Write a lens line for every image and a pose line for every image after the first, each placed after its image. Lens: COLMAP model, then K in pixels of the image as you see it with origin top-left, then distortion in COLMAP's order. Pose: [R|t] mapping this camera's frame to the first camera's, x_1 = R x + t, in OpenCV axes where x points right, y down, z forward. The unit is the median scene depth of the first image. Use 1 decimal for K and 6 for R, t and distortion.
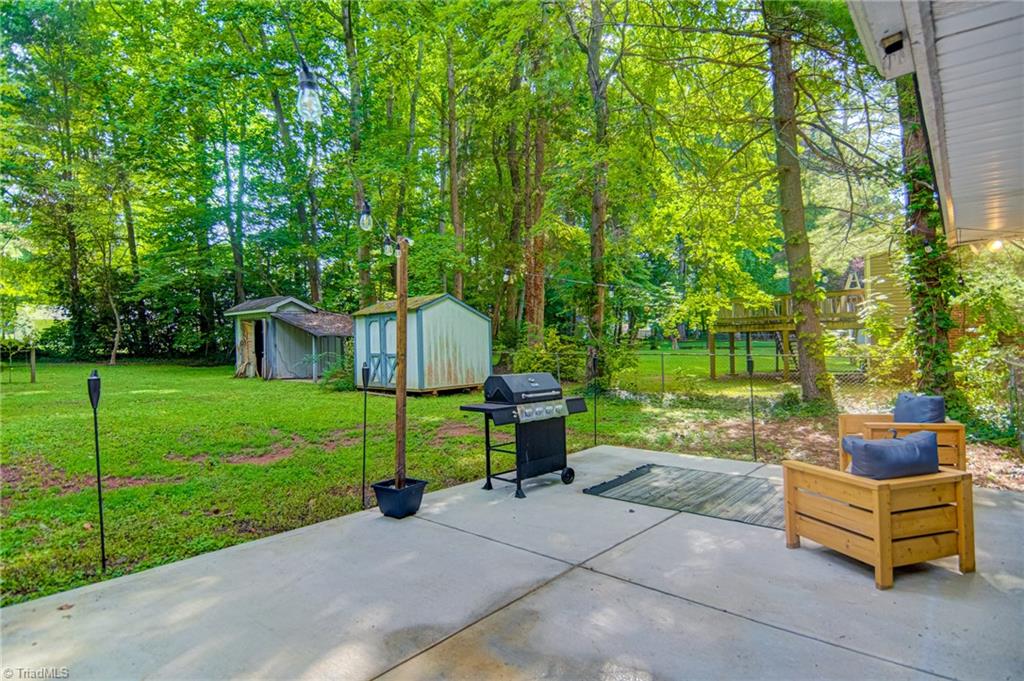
lens RADIAL K [[546.9, 0, 512.0], [0, 546.9, 340.5], [0, 0, 1]] dist [0.043199, -0.000020]
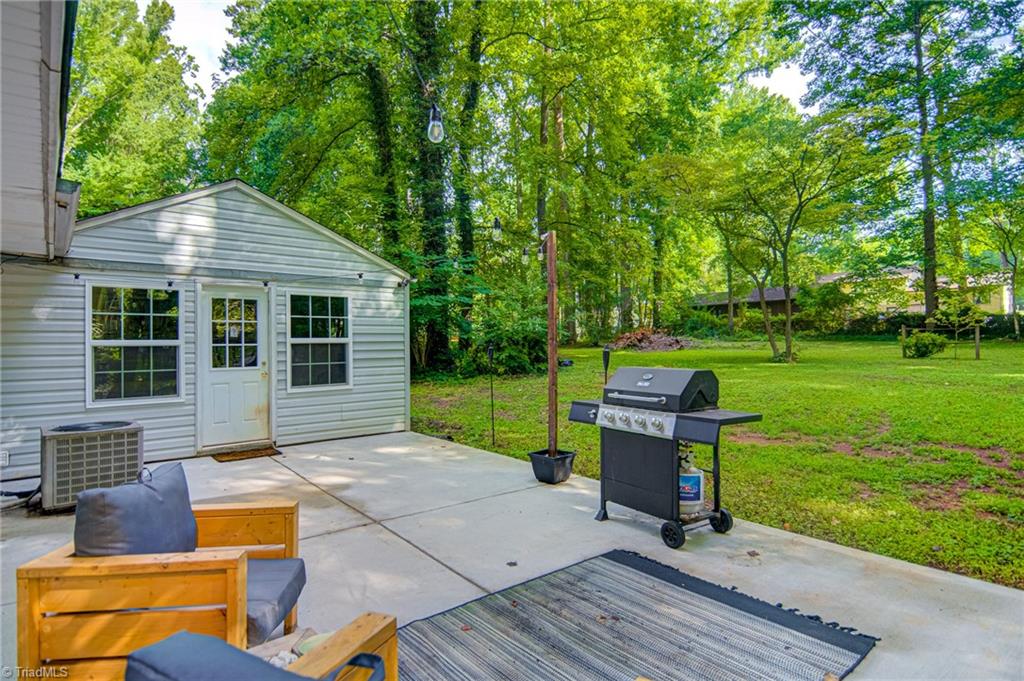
lens RADIAL K [[546.9, 0, 512.0], [0, 546.9, 340.5], [0, 0, 1]] dist [0.043199, -0.000020]
pose [[-0.164325, 0.027899, -0.986012, 0.871320], [0.017139, 0.999530, 0.025426, 0.002800], [0.986257, -0.012721, -0.164726, 1.071190]]
